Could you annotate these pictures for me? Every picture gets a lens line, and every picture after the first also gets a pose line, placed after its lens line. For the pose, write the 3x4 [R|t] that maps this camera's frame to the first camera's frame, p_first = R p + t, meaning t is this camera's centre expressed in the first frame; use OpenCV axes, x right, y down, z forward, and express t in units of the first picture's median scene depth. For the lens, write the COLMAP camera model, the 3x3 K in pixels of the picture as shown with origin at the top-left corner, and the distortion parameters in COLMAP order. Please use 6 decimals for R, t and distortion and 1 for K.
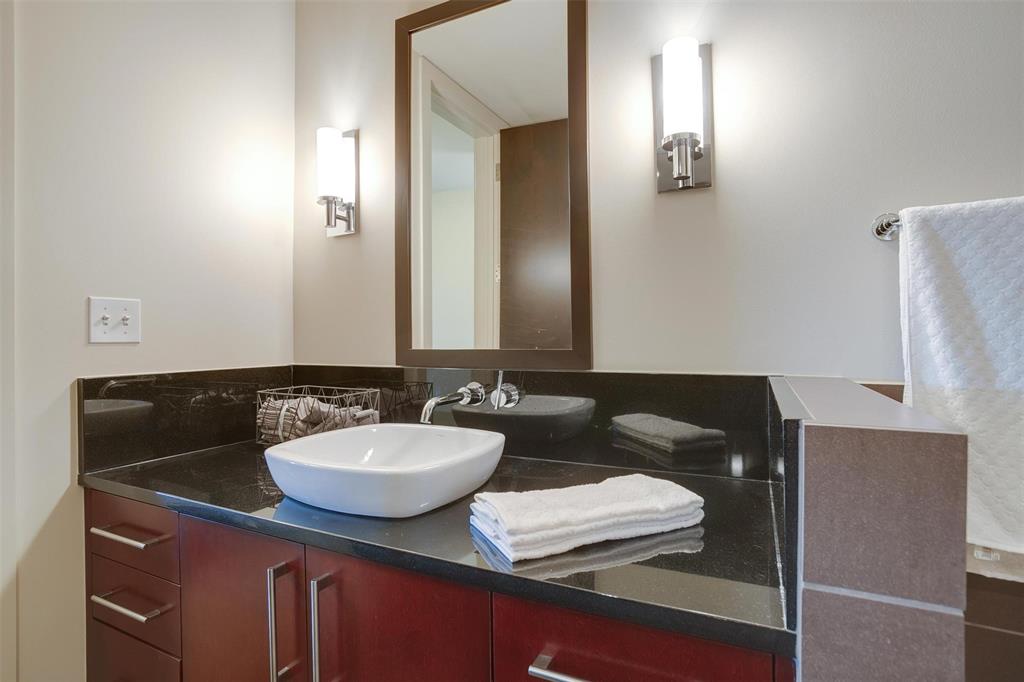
lens RADIAL K [[512.3, 0, 512.0], [0, 512.3, 341.0], [0, 0, 1]] dist [-0.067626, 0.032006]
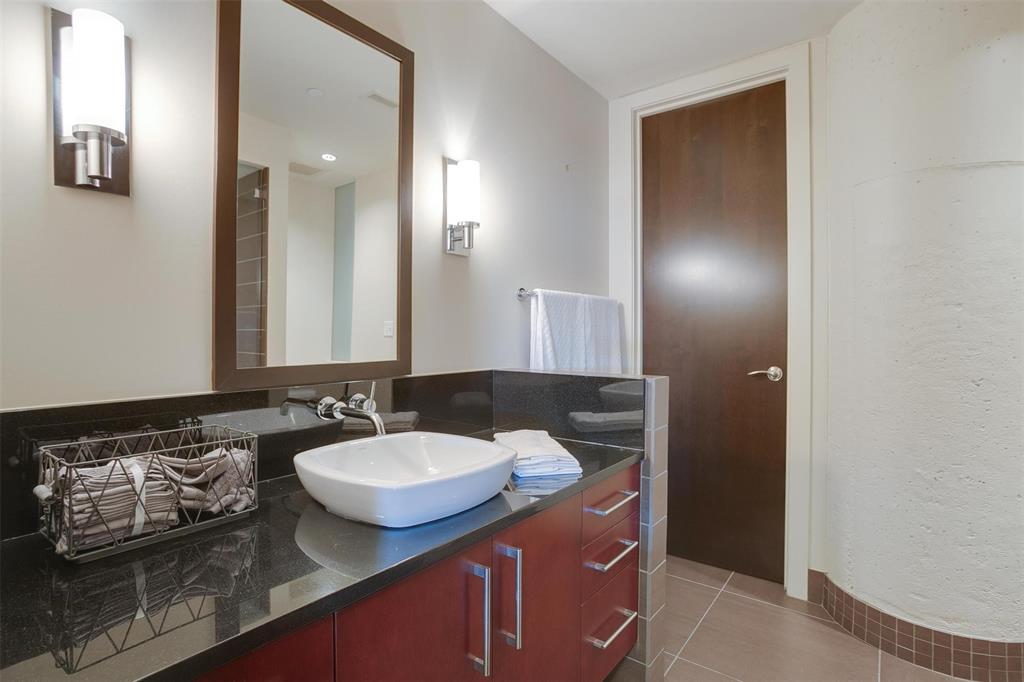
lens RADIAL K [[498.8, 0, 512.0], [0, 498.8, 341.0], [0, 0, 1]] dist [-0.074672, 0.046123]
pose [[0.183137, 0.015959, 0.982958, -0.921676], [0.039881, 0.998925, -0.023649, 0.009641], [-0.982278, 0.043532, 0.182303, 0.472934]]
